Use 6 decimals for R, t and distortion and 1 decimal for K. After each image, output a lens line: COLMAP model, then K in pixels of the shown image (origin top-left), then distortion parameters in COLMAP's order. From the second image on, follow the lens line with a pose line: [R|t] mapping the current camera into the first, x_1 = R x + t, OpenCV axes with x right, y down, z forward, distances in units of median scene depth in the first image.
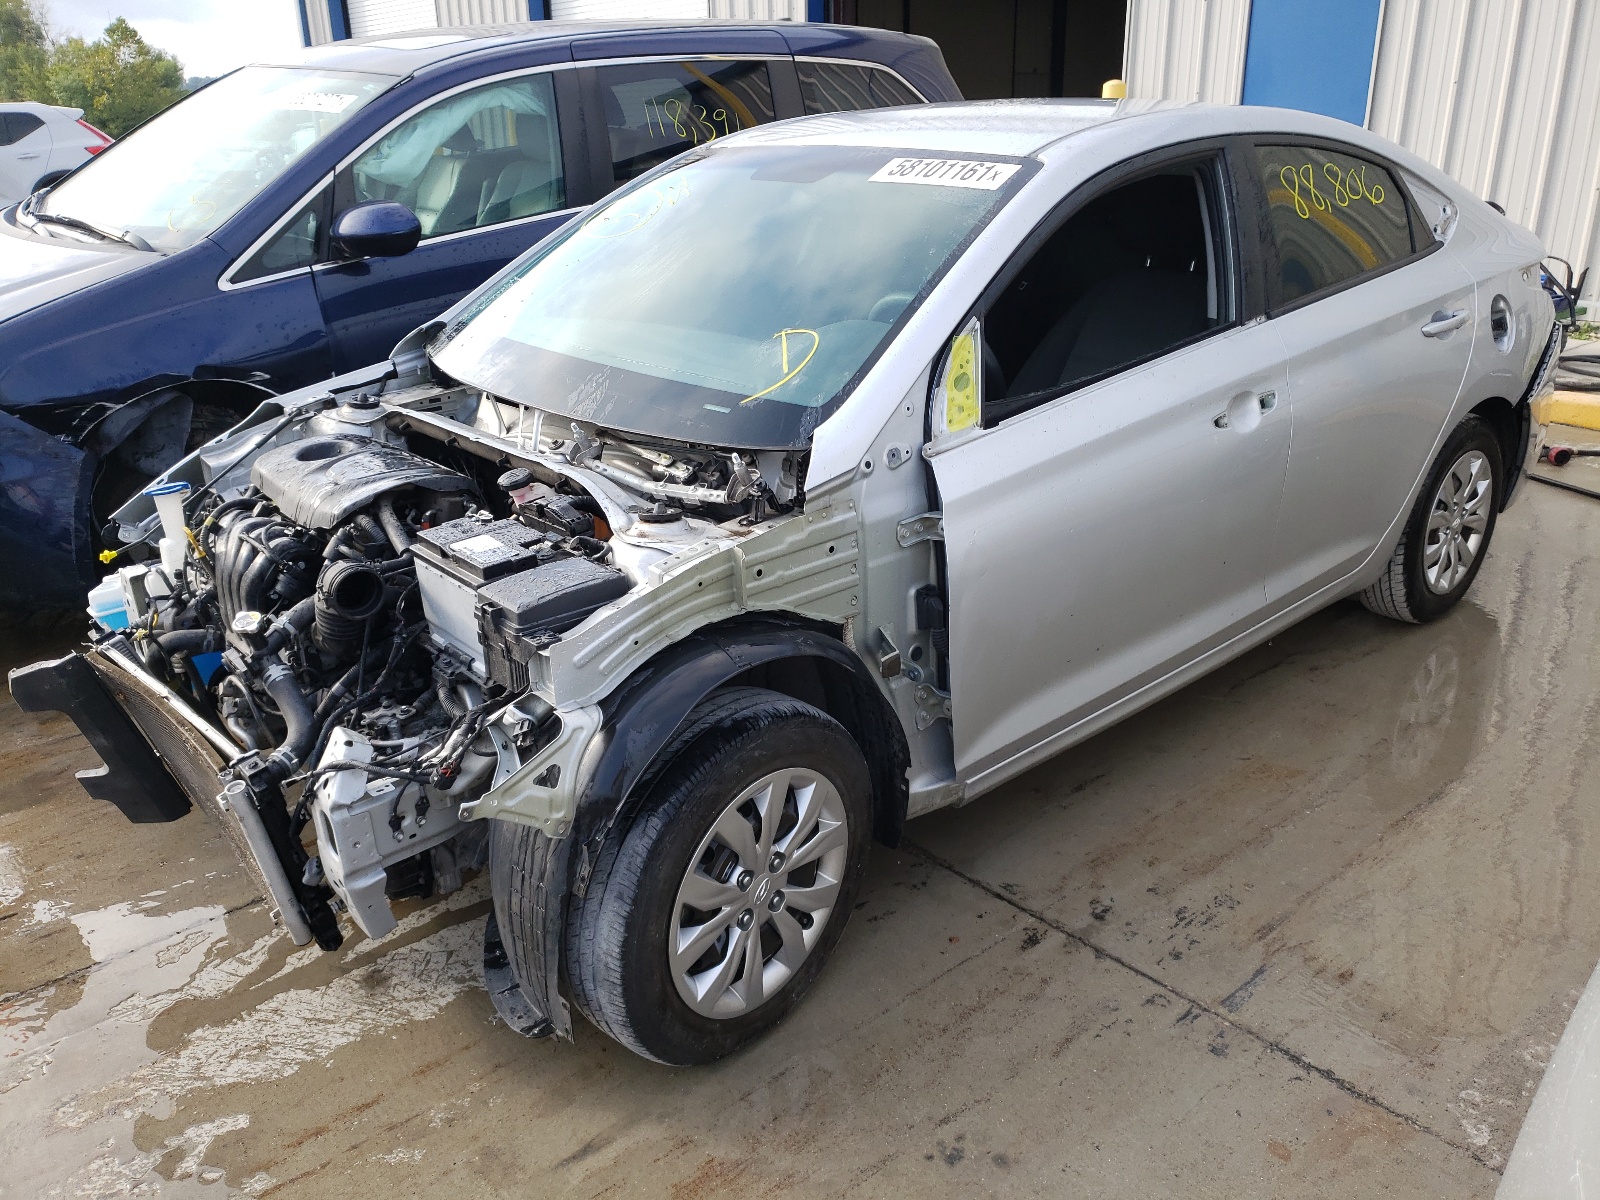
lens RADIAL K [[1222.9, 0, 798.3], [0, 1222.9, 615.8], [0, 0, 1]] dist [0.009330, 0.003247]
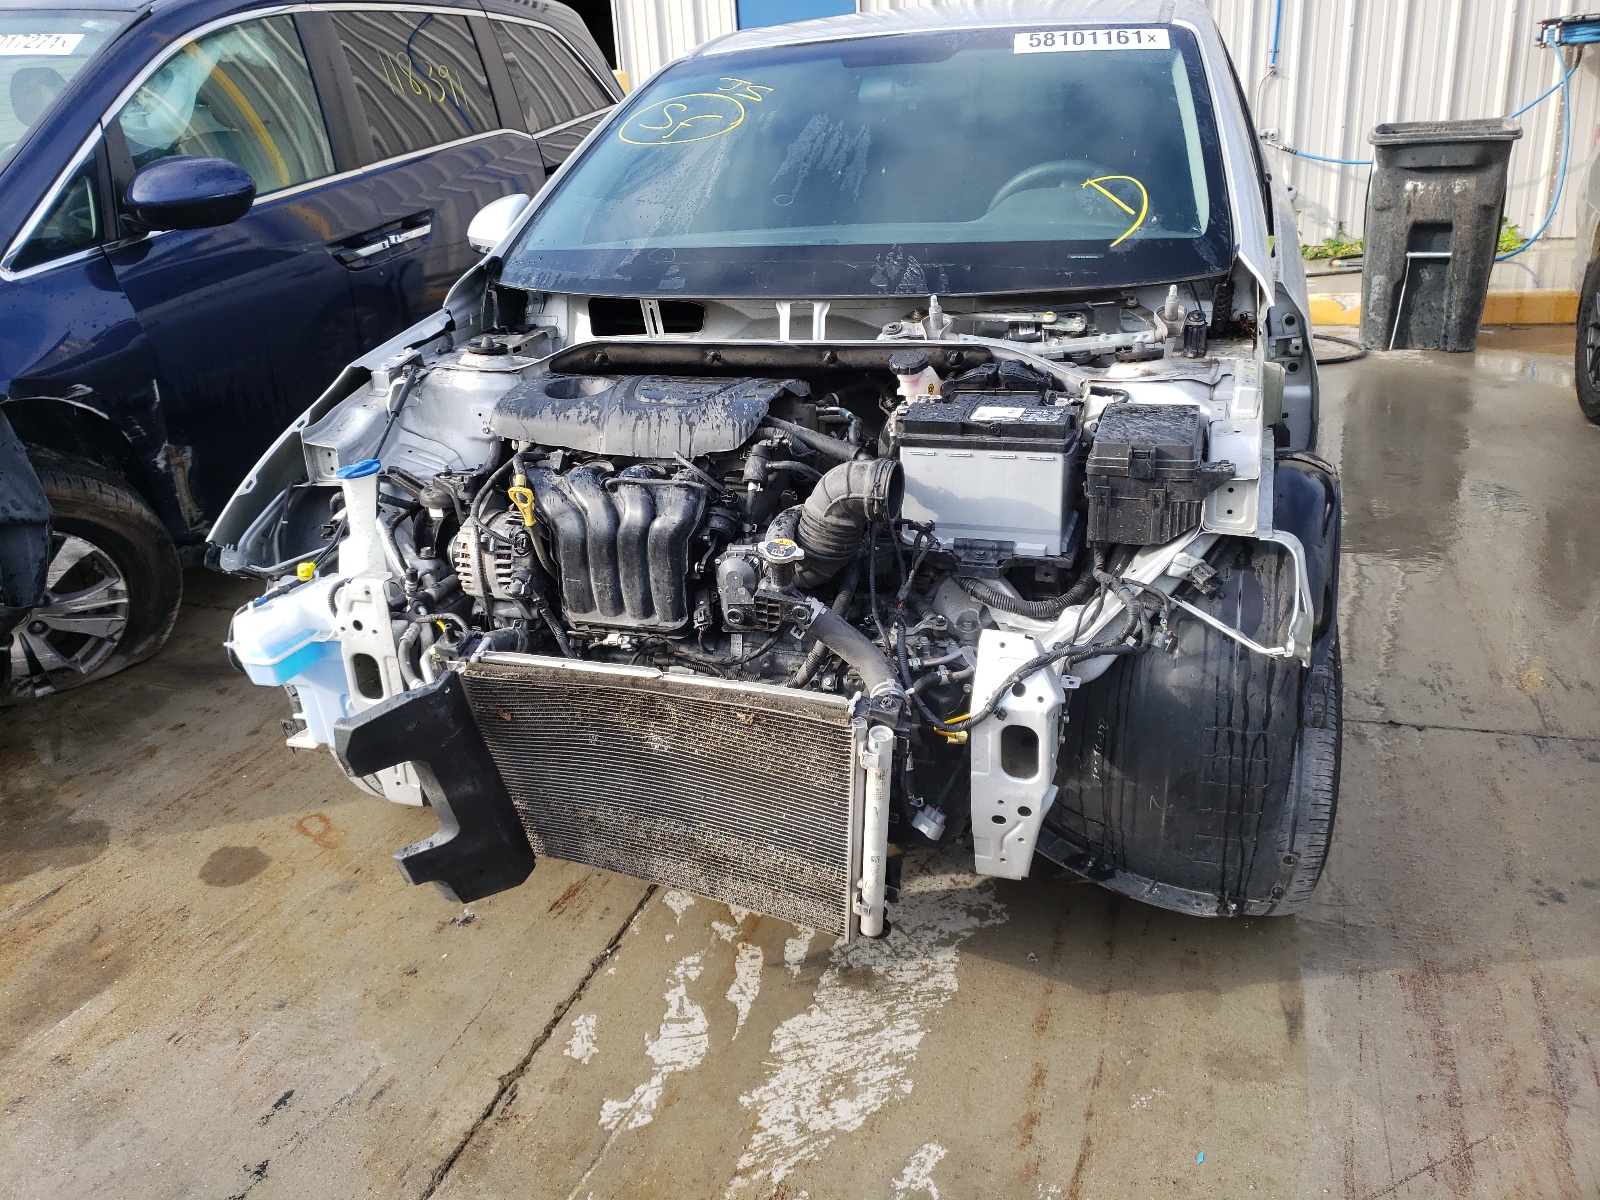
lens RADIAL K [[1222.9, 0, 790.6], [0, 1222.9, 584.8], [0, 0, 1]] dist [0.009330, 0.003247]
pose [[0.874102, -0.204962, 0.440383, -0.527944], [0.223575, 0.974637, 0.009846, 0.013902], [-0.431231, 0.089852, 0.897756, 0.187602]]
